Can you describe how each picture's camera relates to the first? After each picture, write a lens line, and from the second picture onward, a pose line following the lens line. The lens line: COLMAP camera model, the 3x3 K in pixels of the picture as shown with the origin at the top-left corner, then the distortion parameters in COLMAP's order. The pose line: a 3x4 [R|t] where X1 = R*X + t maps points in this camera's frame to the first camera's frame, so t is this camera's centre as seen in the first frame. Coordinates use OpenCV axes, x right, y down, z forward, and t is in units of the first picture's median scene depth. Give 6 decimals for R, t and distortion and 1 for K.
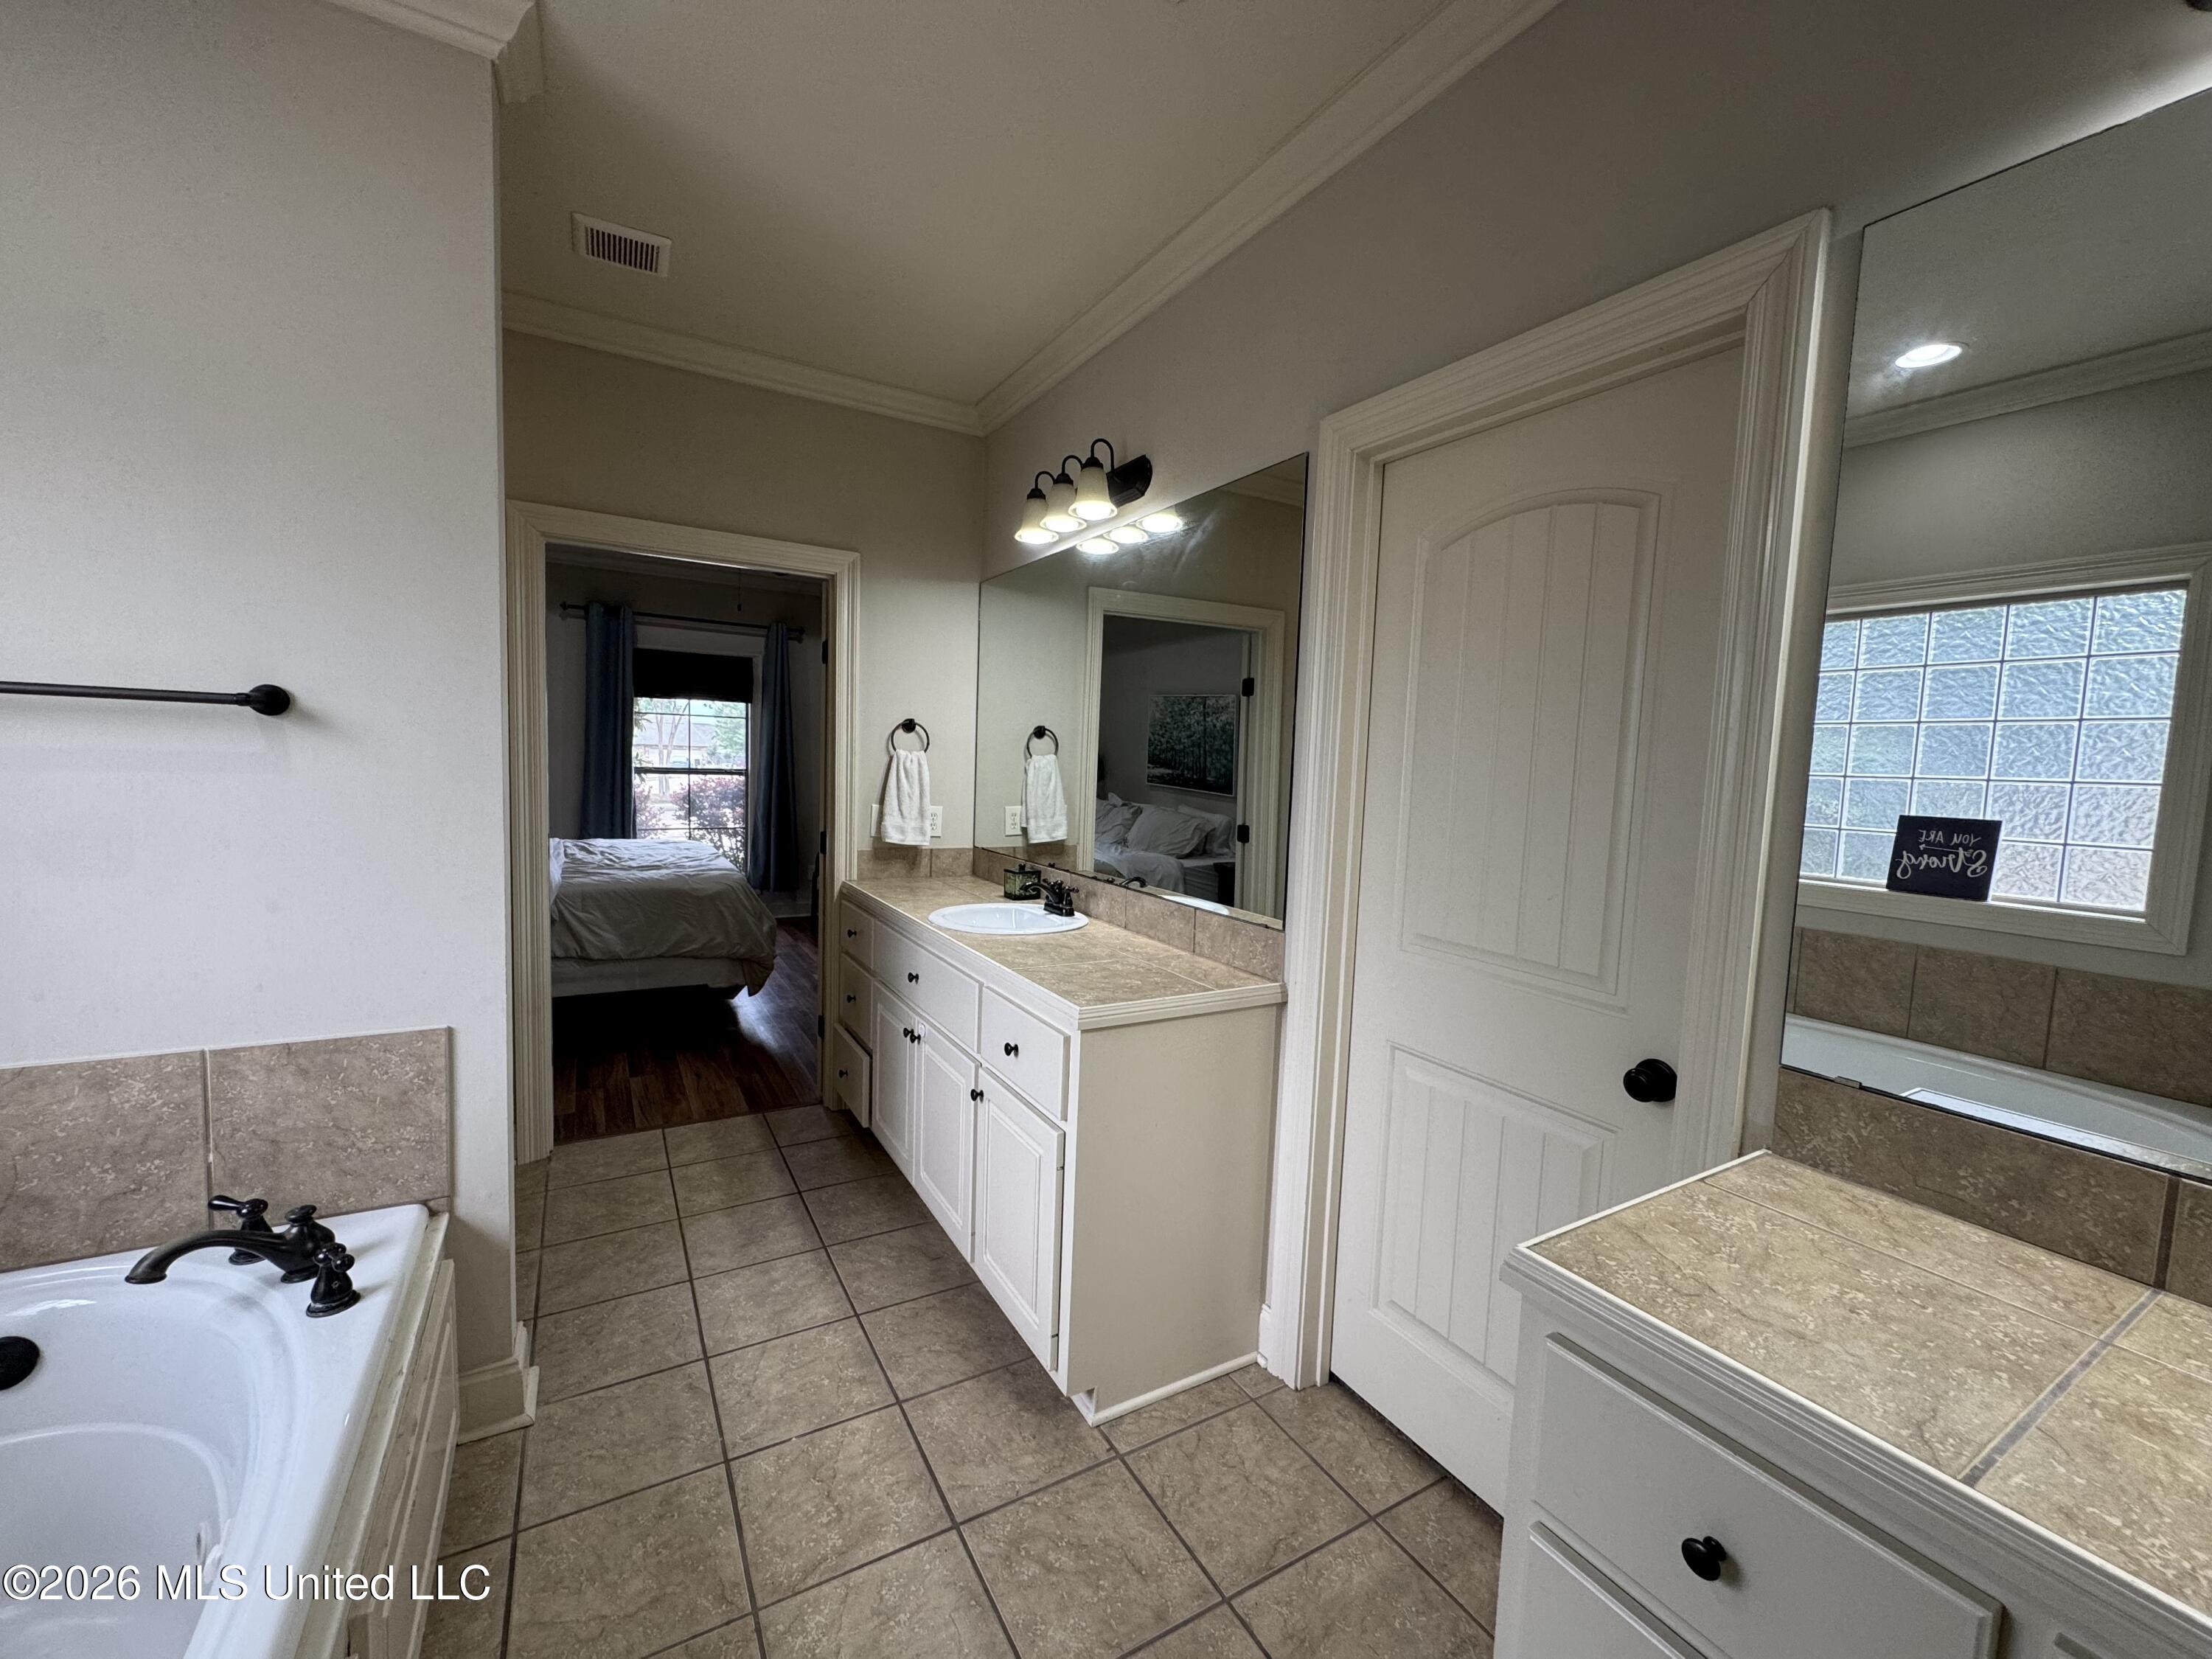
lens RADIAL K [[884.1, 0, 1094.0], [0, 884.1, 827.3], [0, 0, 1]] dist [-0.002928, -0.000138]
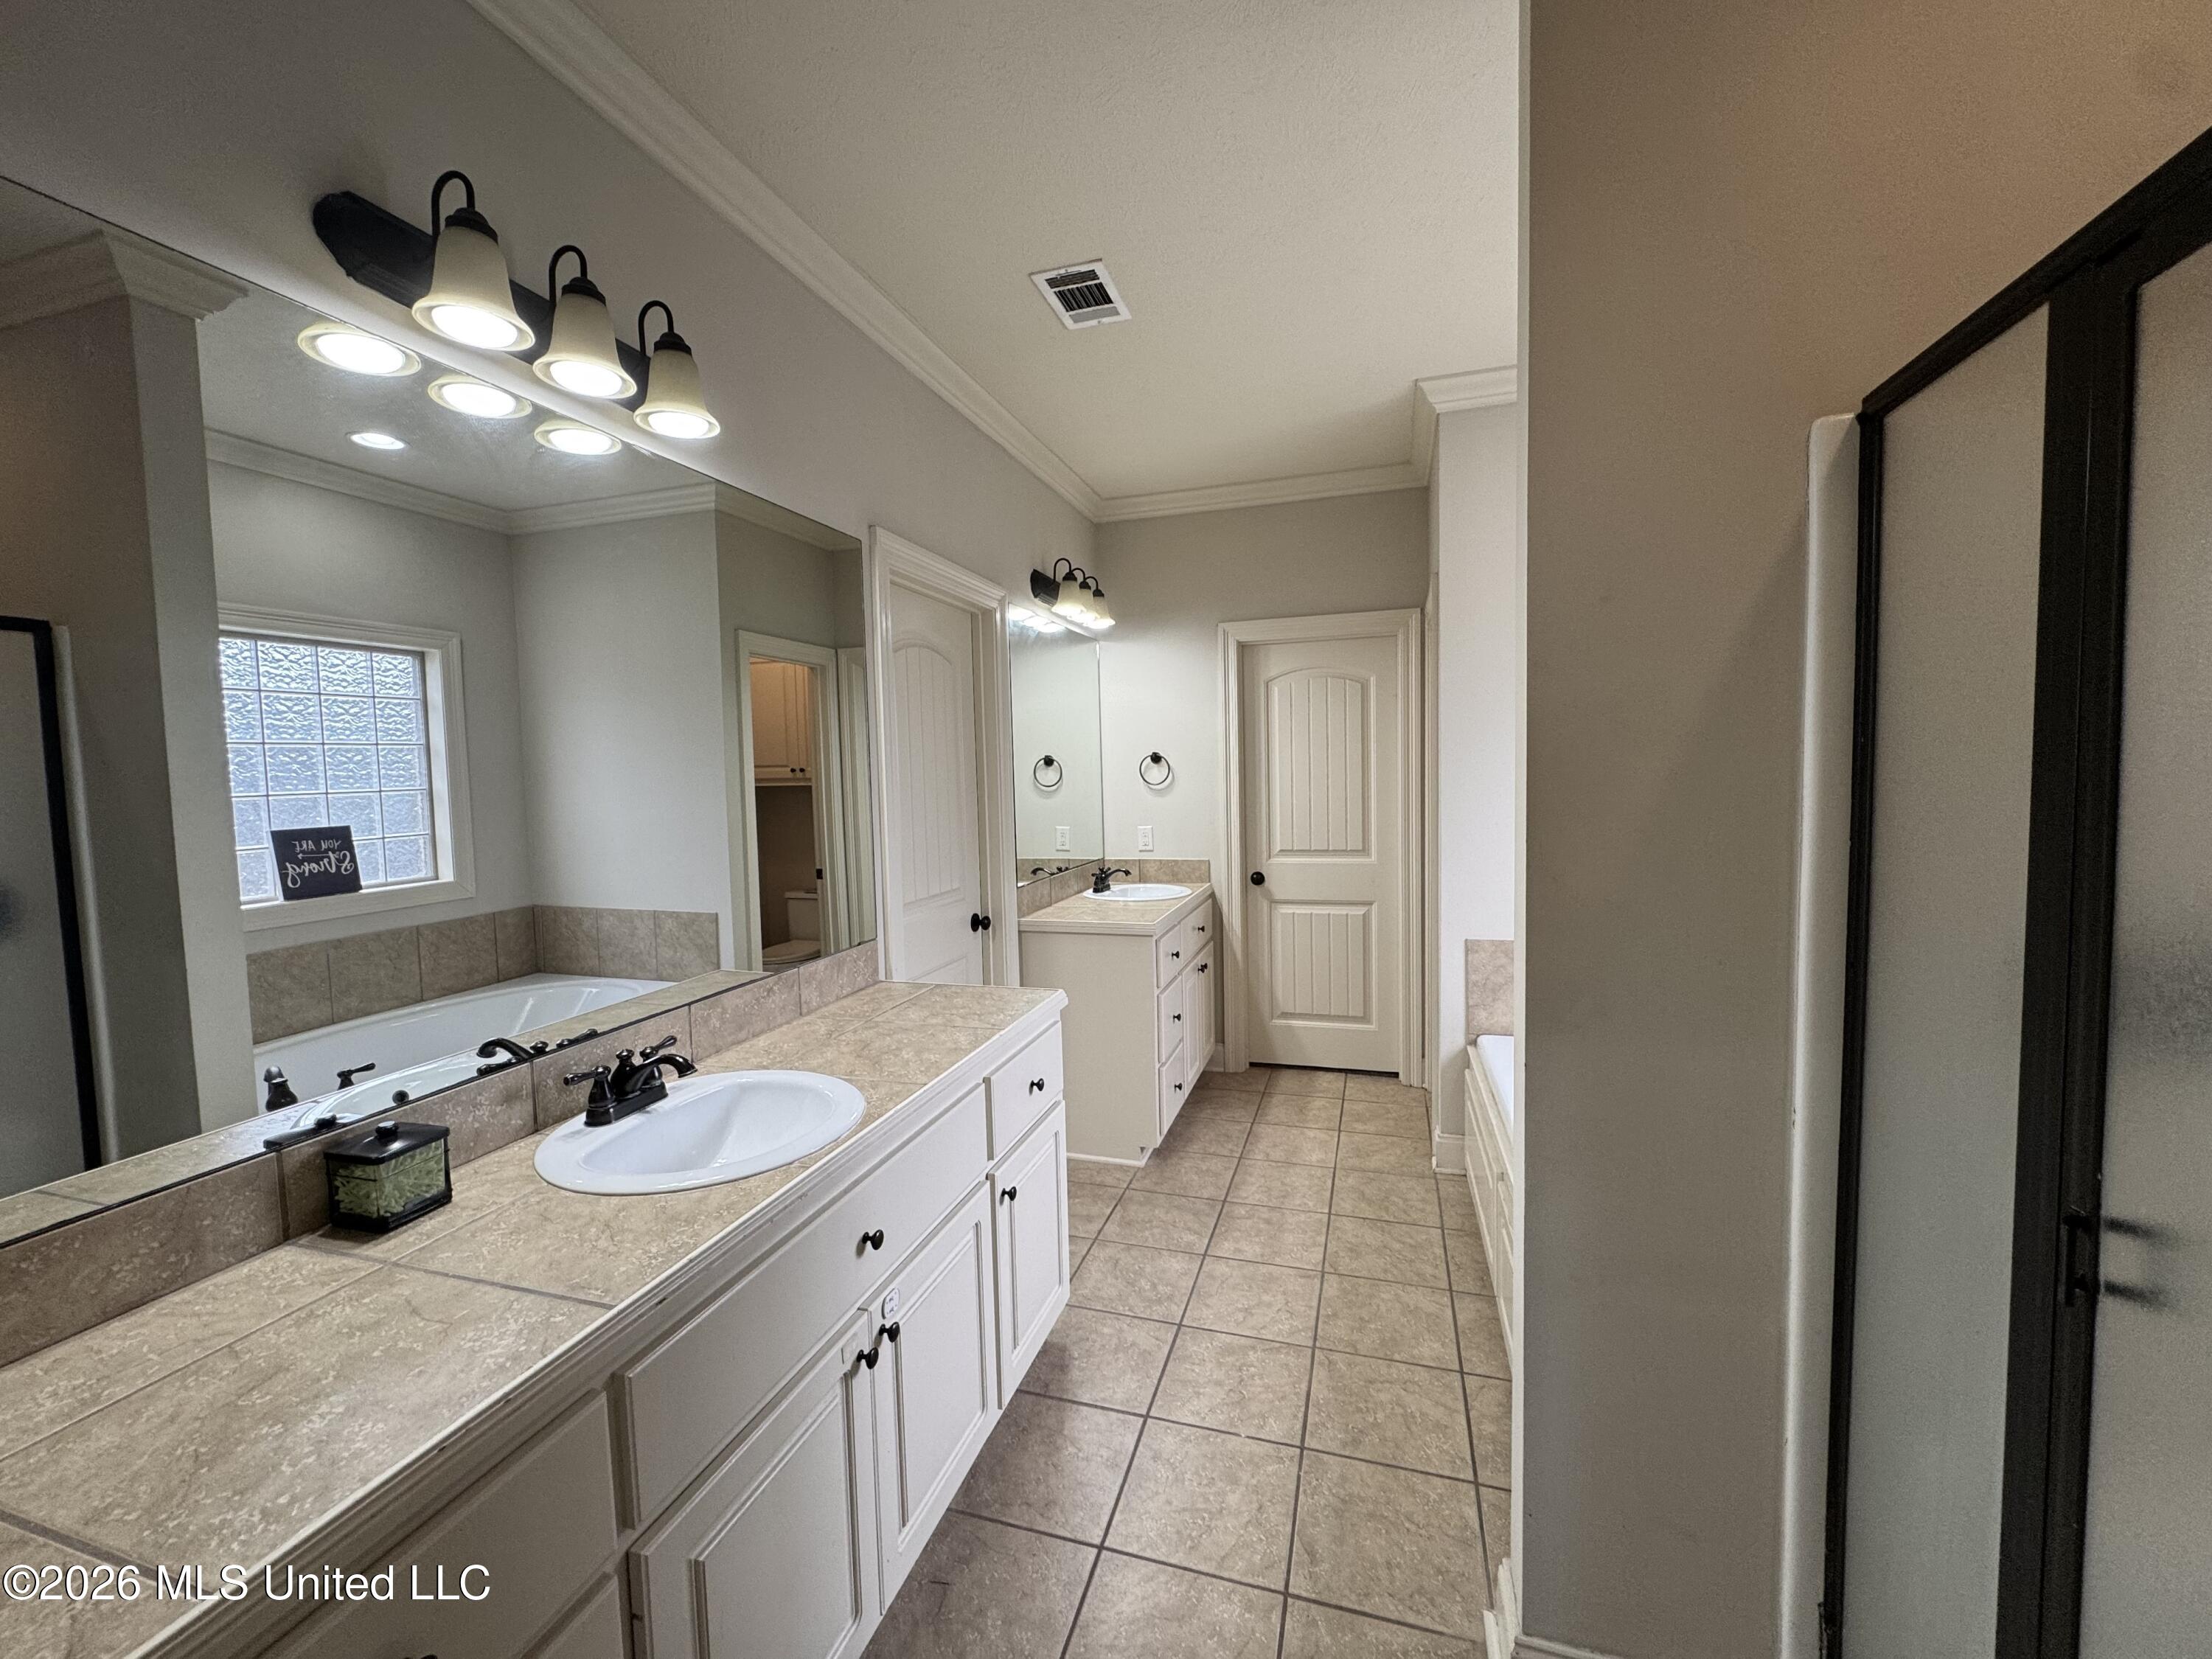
lens RADIAL K [[884.1, 0, 1105.6], [0, 884.1, 828.1], [0, 0, 1]] dist [-0.002928, -0.000138]
pose [[-0.681684, -0.072445, 0.728051, -0.663239], [0.054361, 0.987320, 0.149142, -0.147506], [-0.729624, 0.141246, -0.669103, 1.204950]]
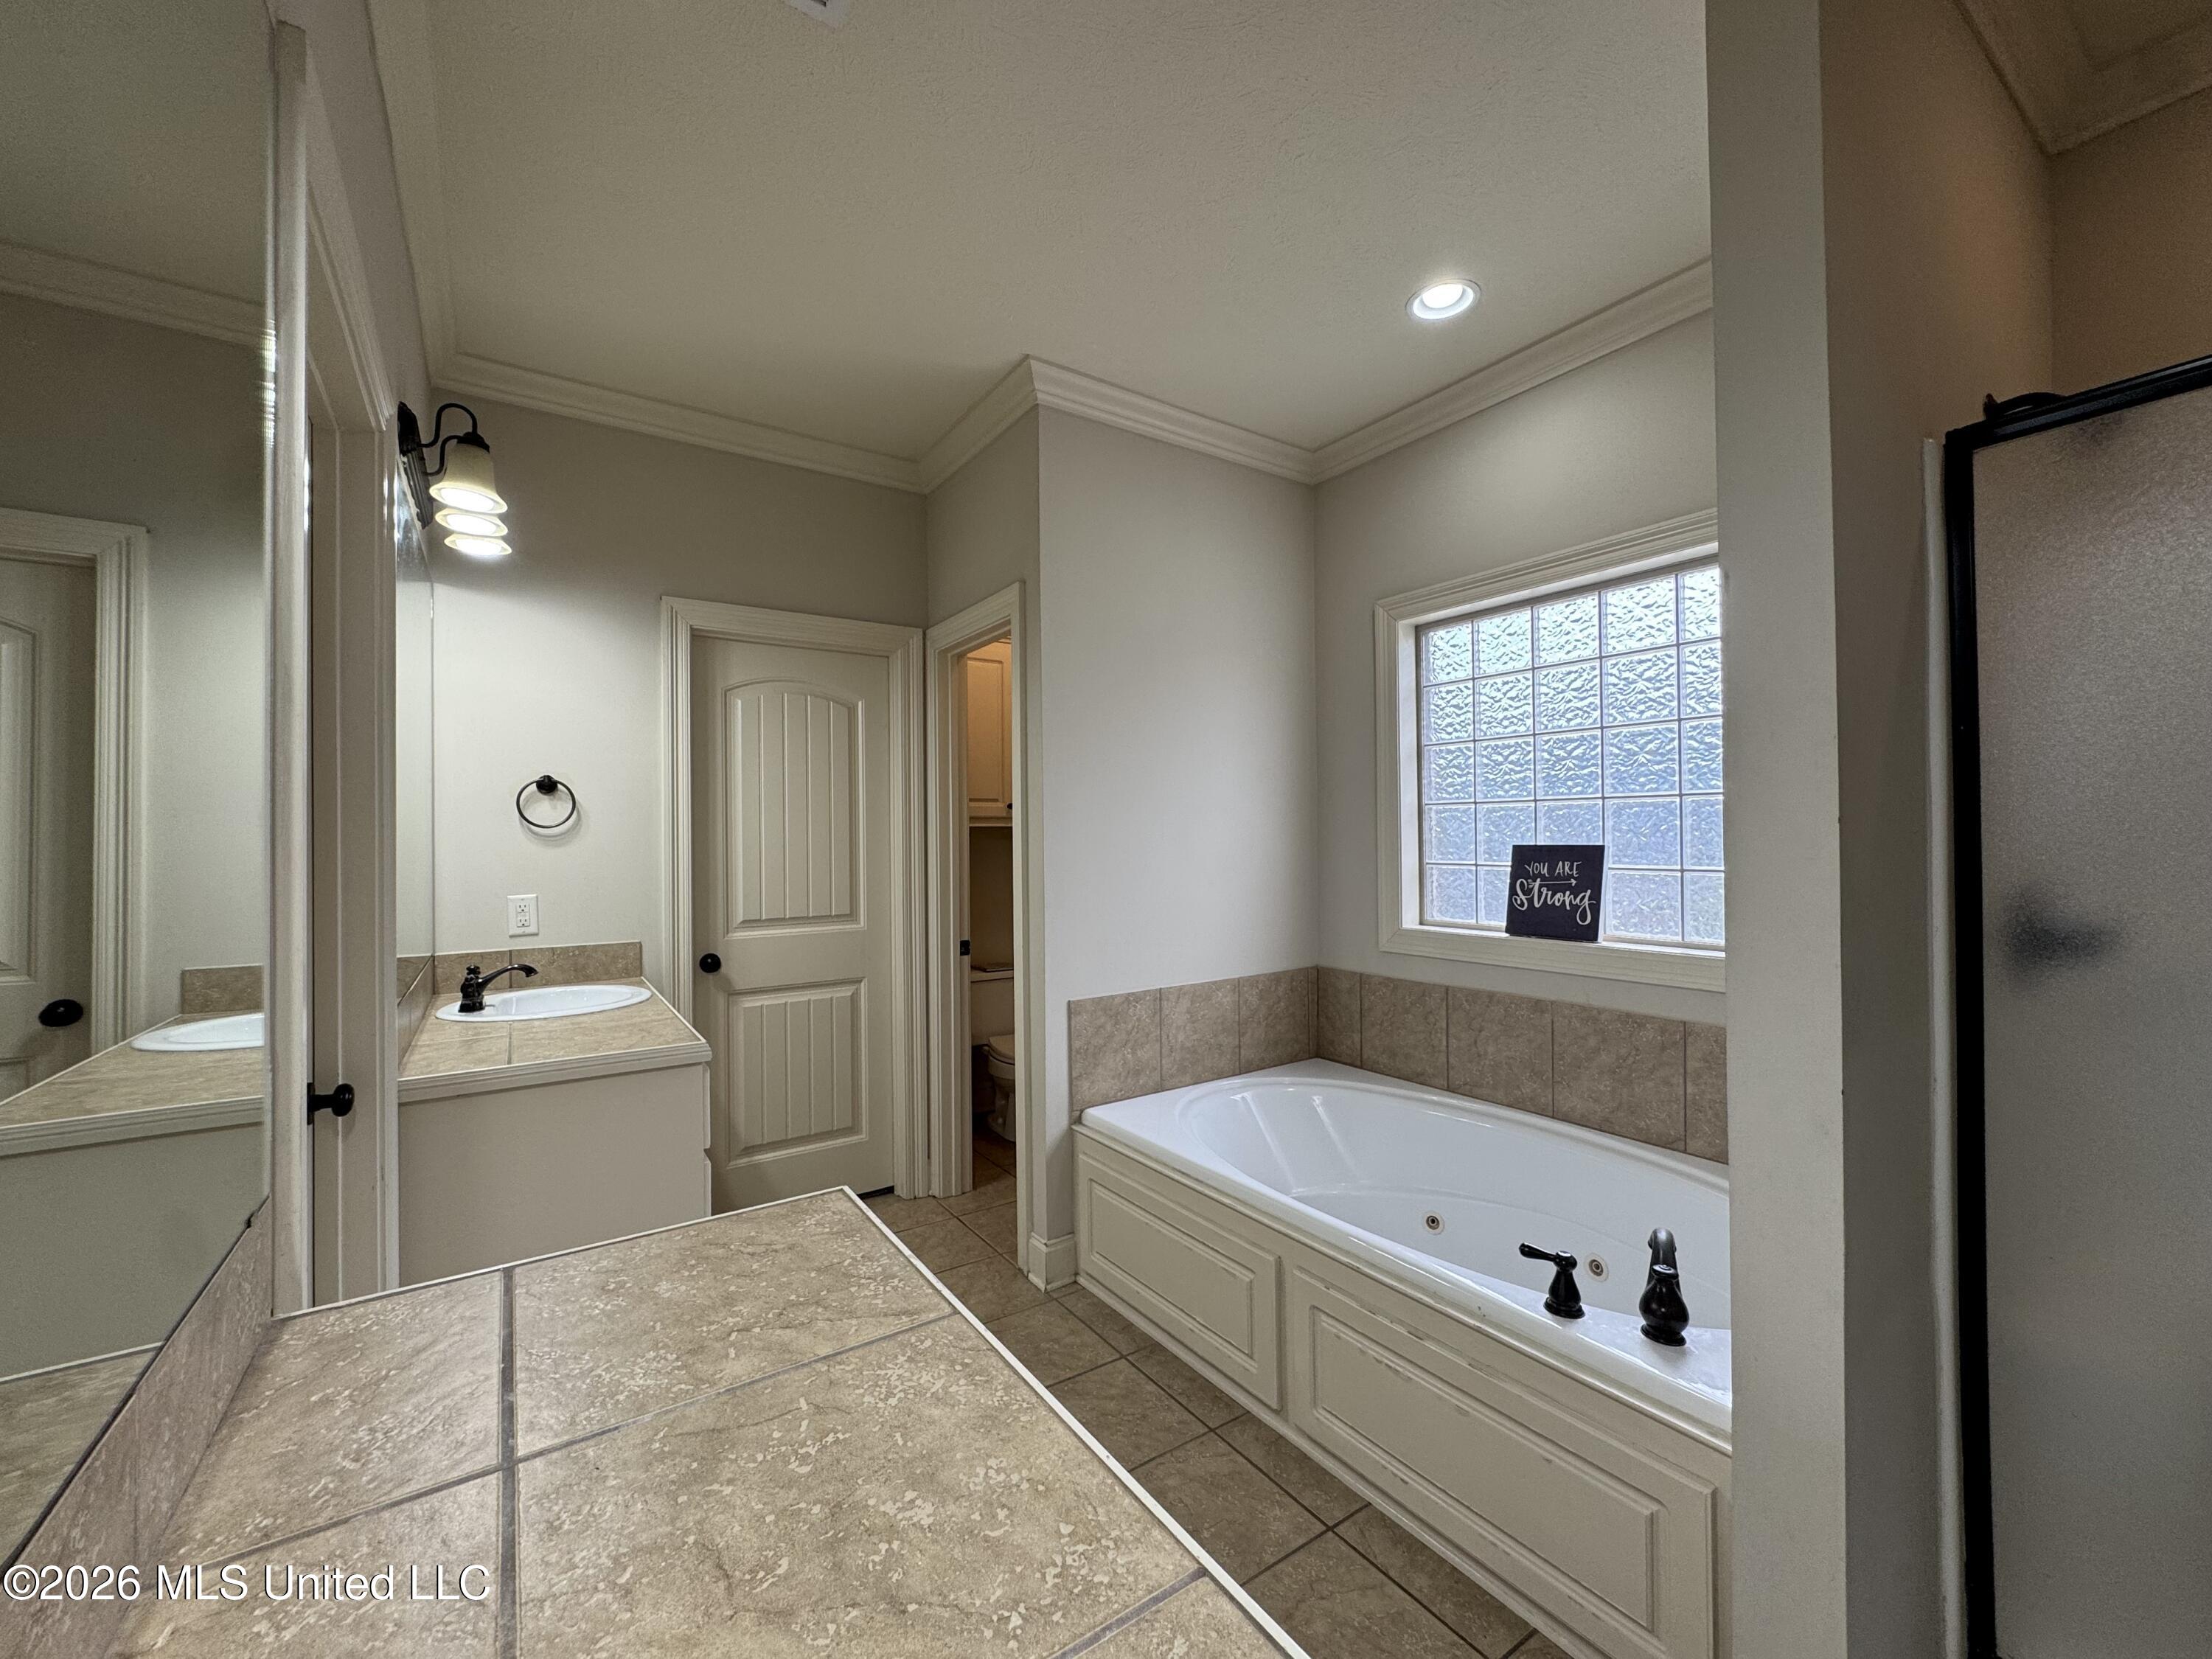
lens RADIAL K [[884.1, 0, 1106.2], [0, 884.1, 827.6], [0, 0, 1]] dist [-0.002928, -0.000138]
pose [[-0.996613, -0.031150, -0.076112, -0.094008], [-0.036099, 0.997262, 0.064542, -0.066528], [0.073893, 0.067071, -0.995008, 1.095289]]
